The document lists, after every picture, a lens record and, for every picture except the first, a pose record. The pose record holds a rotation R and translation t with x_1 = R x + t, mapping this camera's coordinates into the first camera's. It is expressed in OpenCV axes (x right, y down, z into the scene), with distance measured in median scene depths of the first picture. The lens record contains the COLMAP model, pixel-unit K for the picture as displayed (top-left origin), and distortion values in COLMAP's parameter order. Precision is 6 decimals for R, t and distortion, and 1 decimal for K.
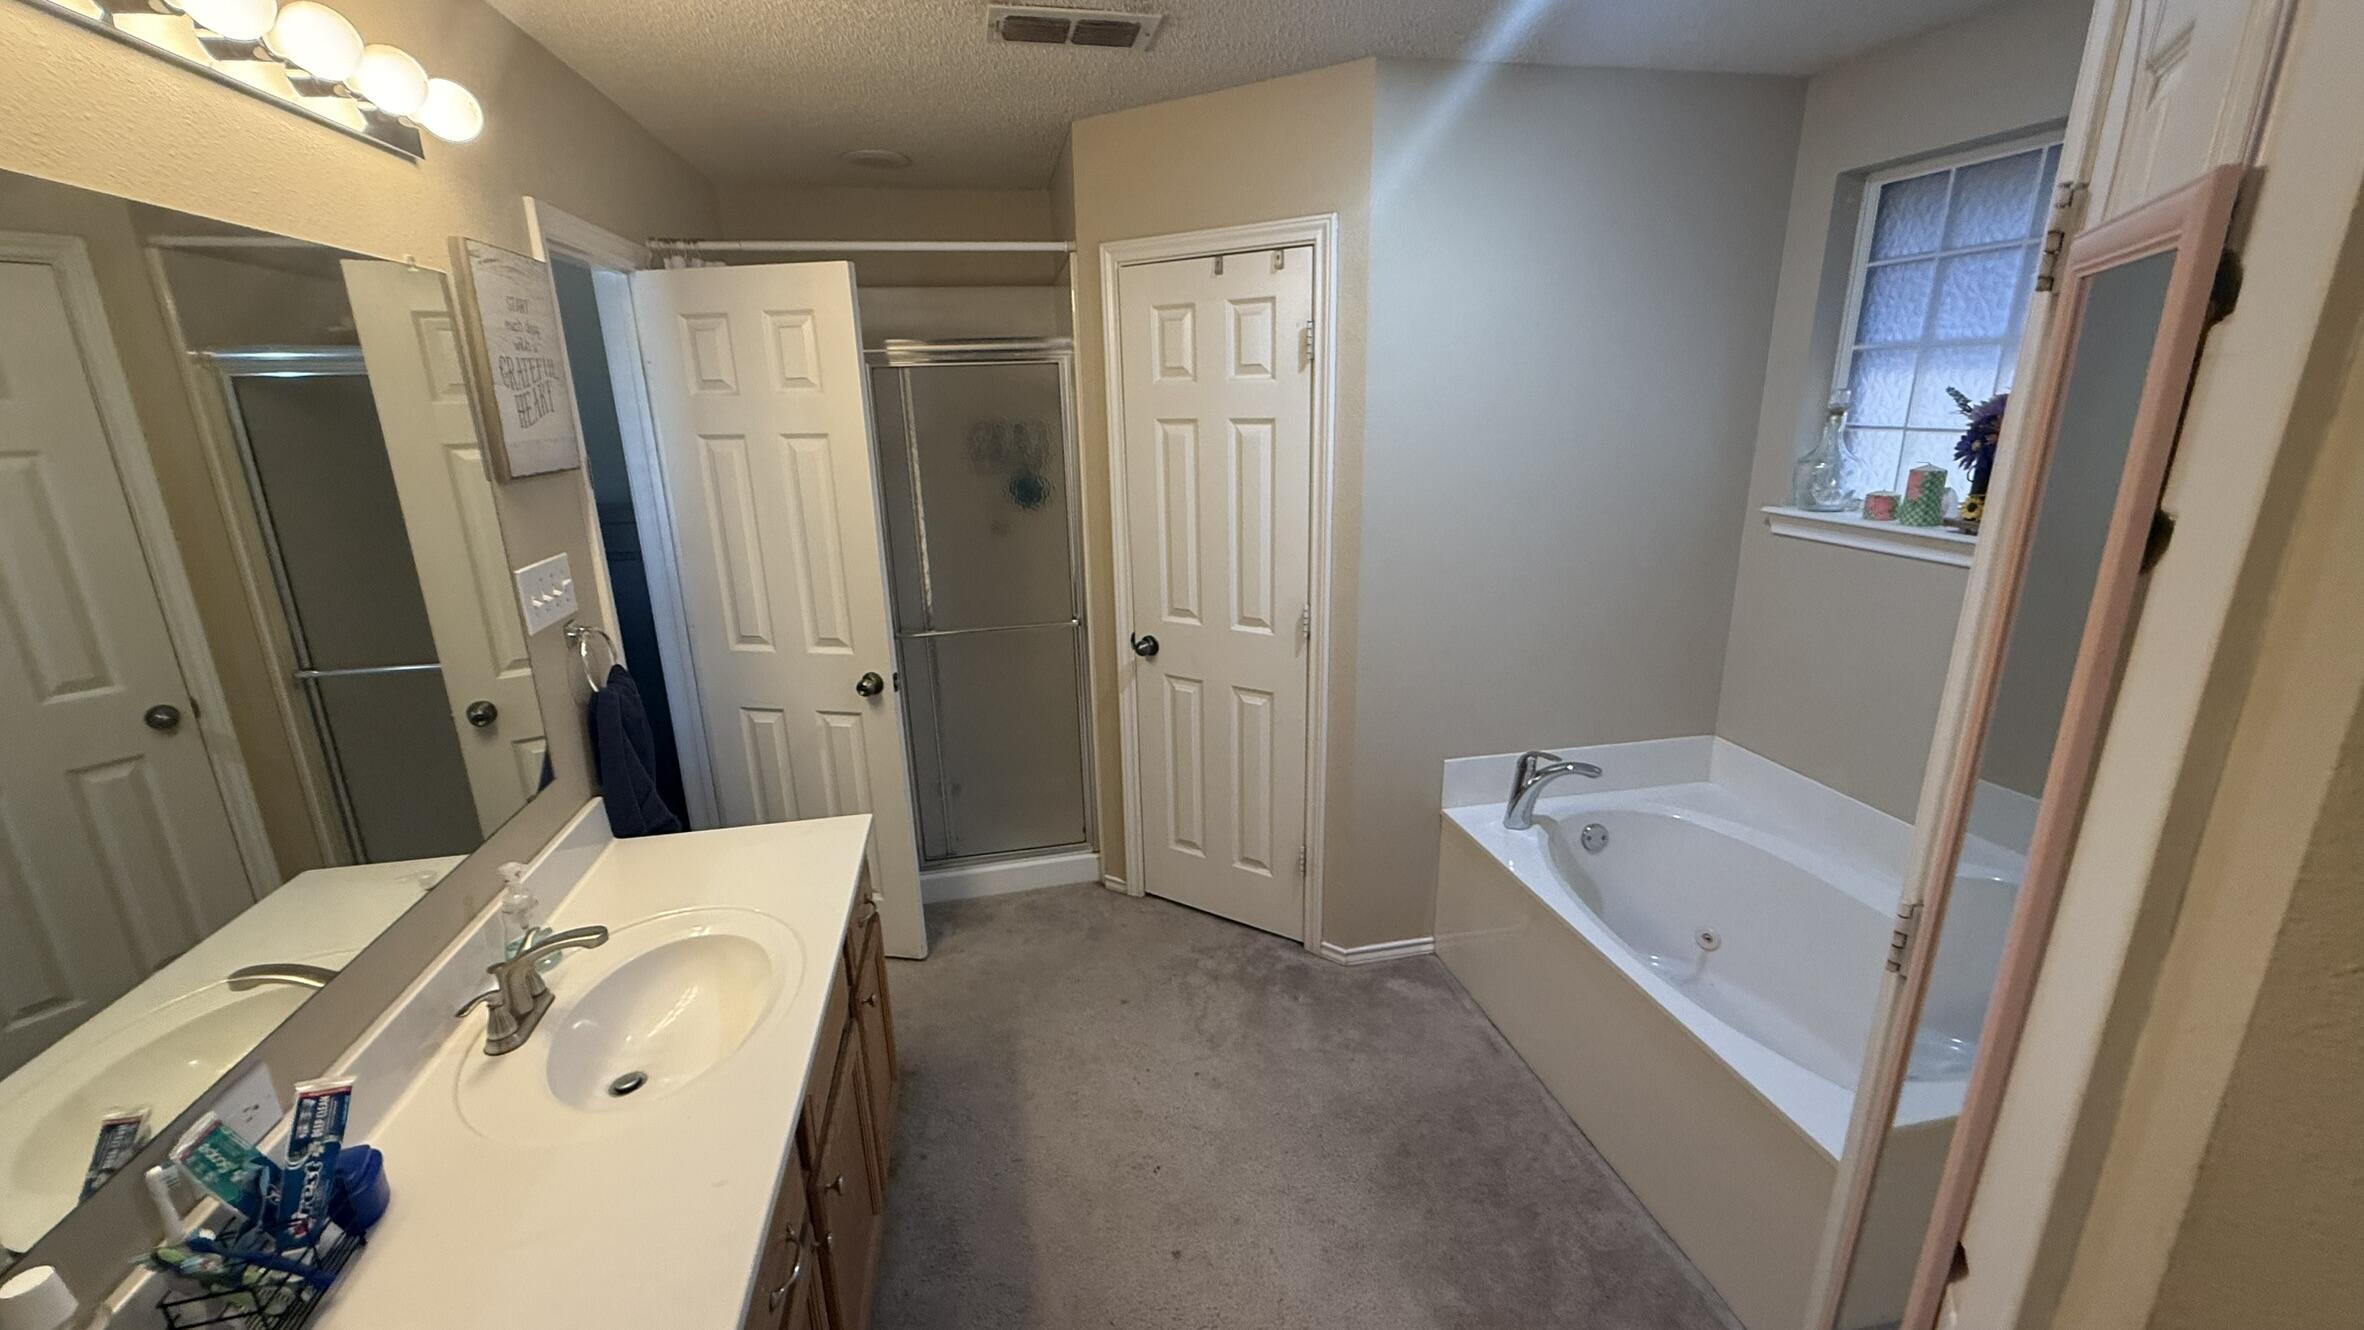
lens RADIAL K [[944.0, 0, 1171.4], [0, 944.0, 662.7], [0, 0, 1]] dist [0.000145, -0.000048]
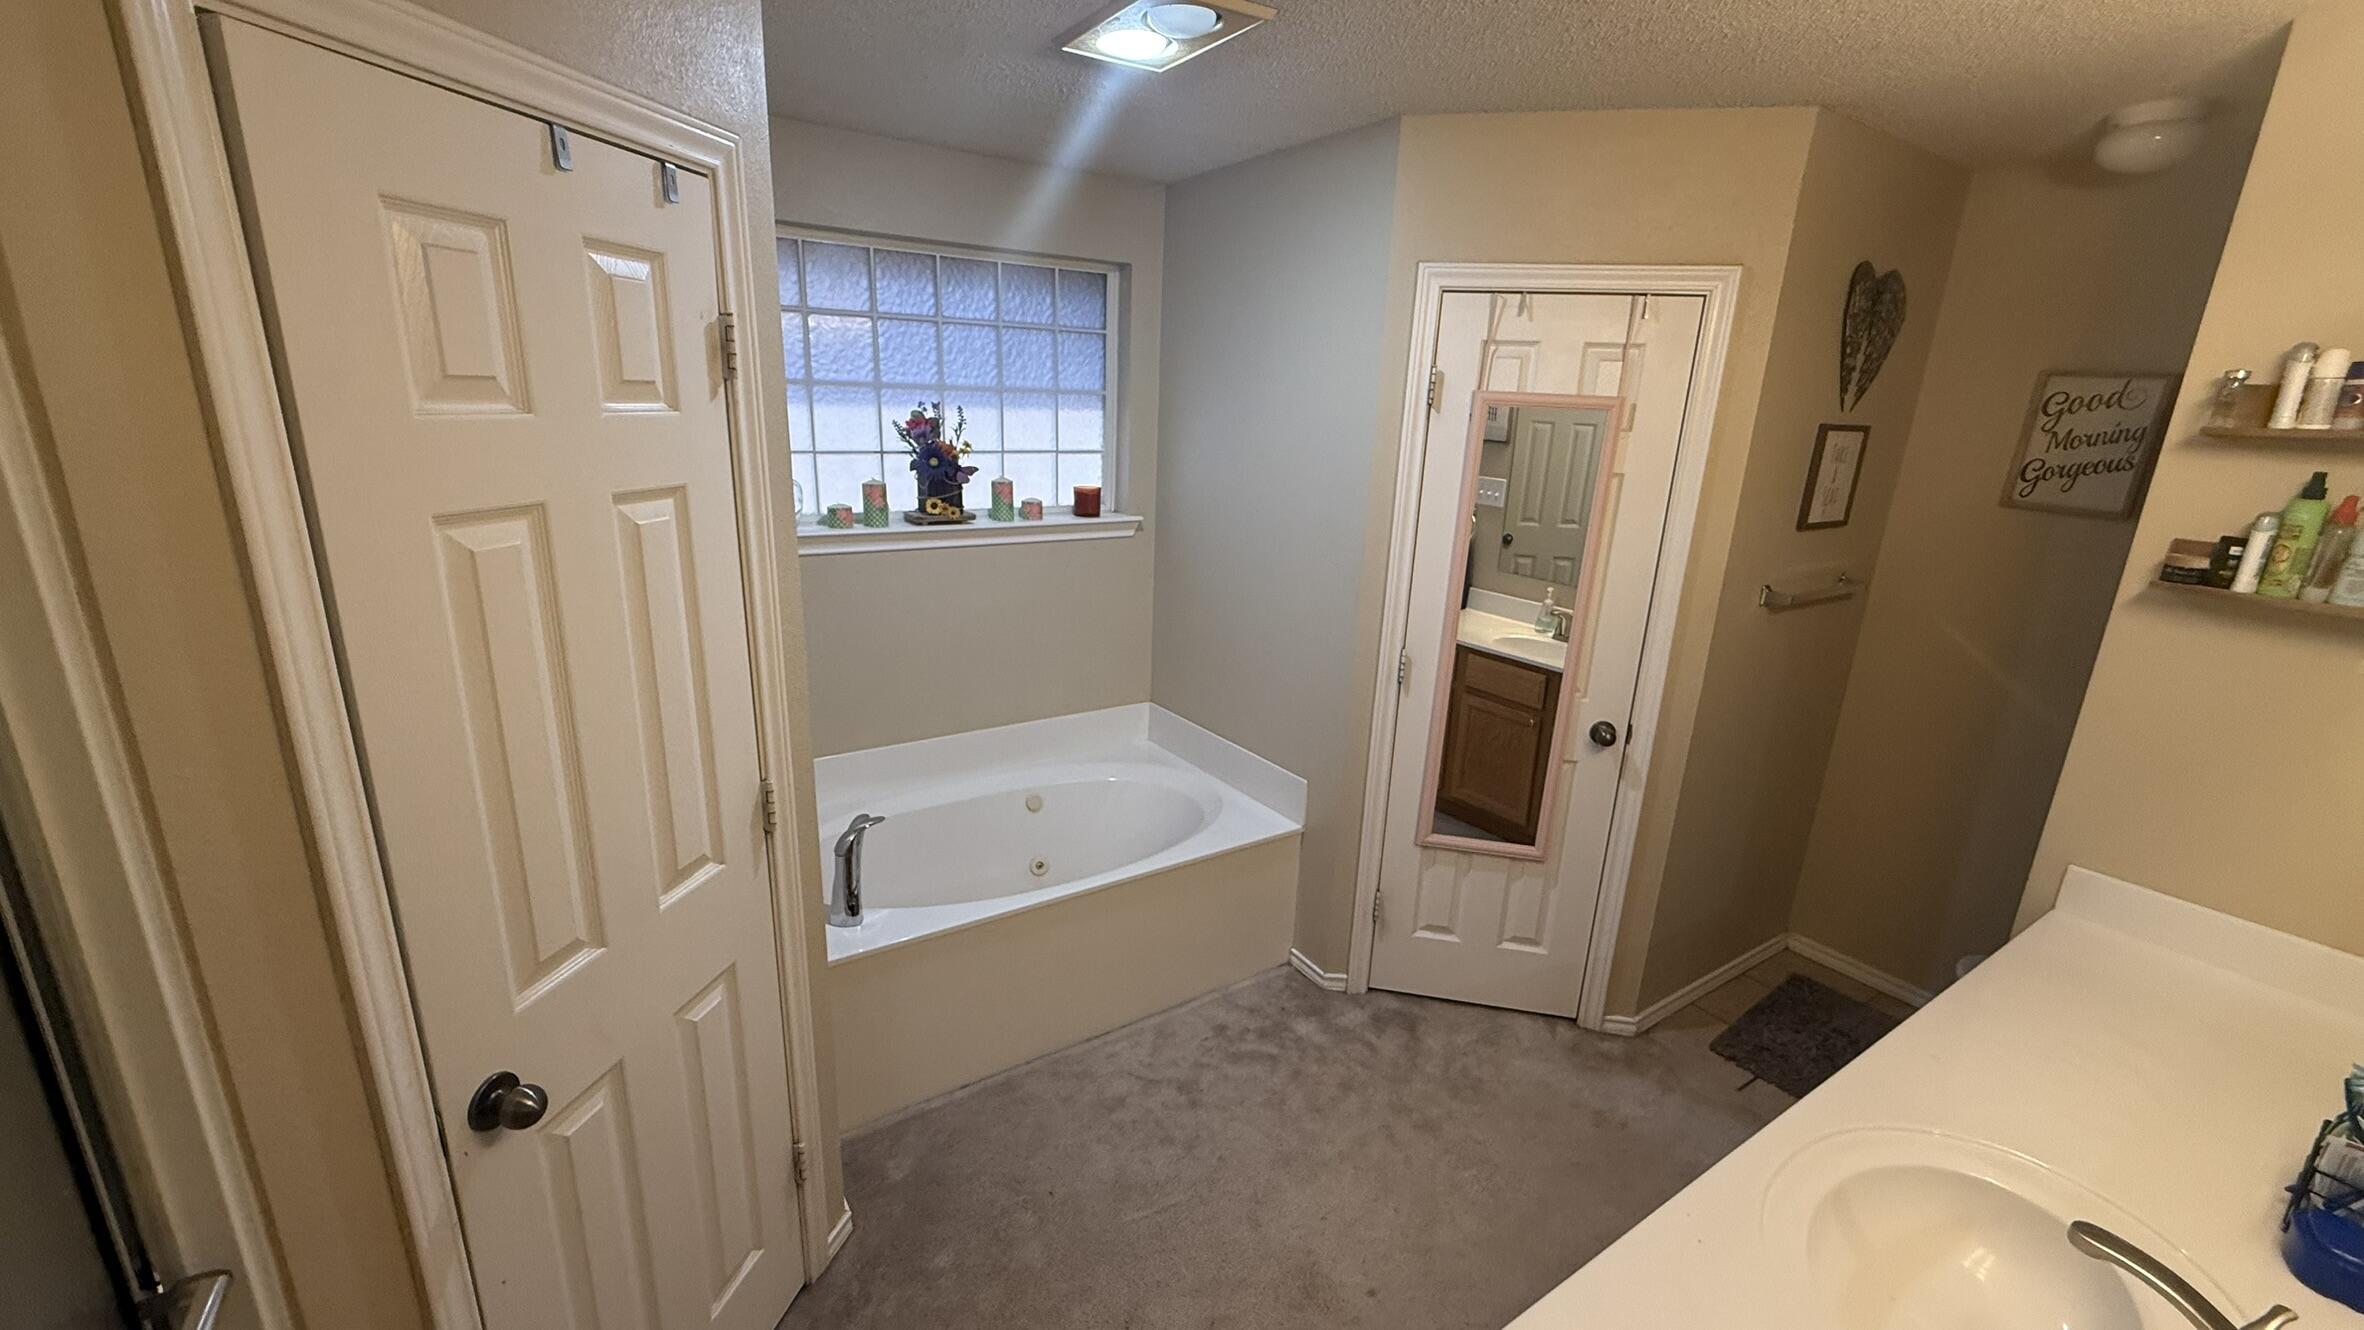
lens RADIAL K [[944.0, 0, 1171.4], [0, 944.0, 662.7], [0, 0, 1]] dist [0.000145, -0.000048]
pose [[-0.359781, -0.243872, 0.900602, -0.503281], [0.240066, 0.908545, 0.341927, -0.292143], [-0.901624, 0.339223, -0.268332, 0.957876]]
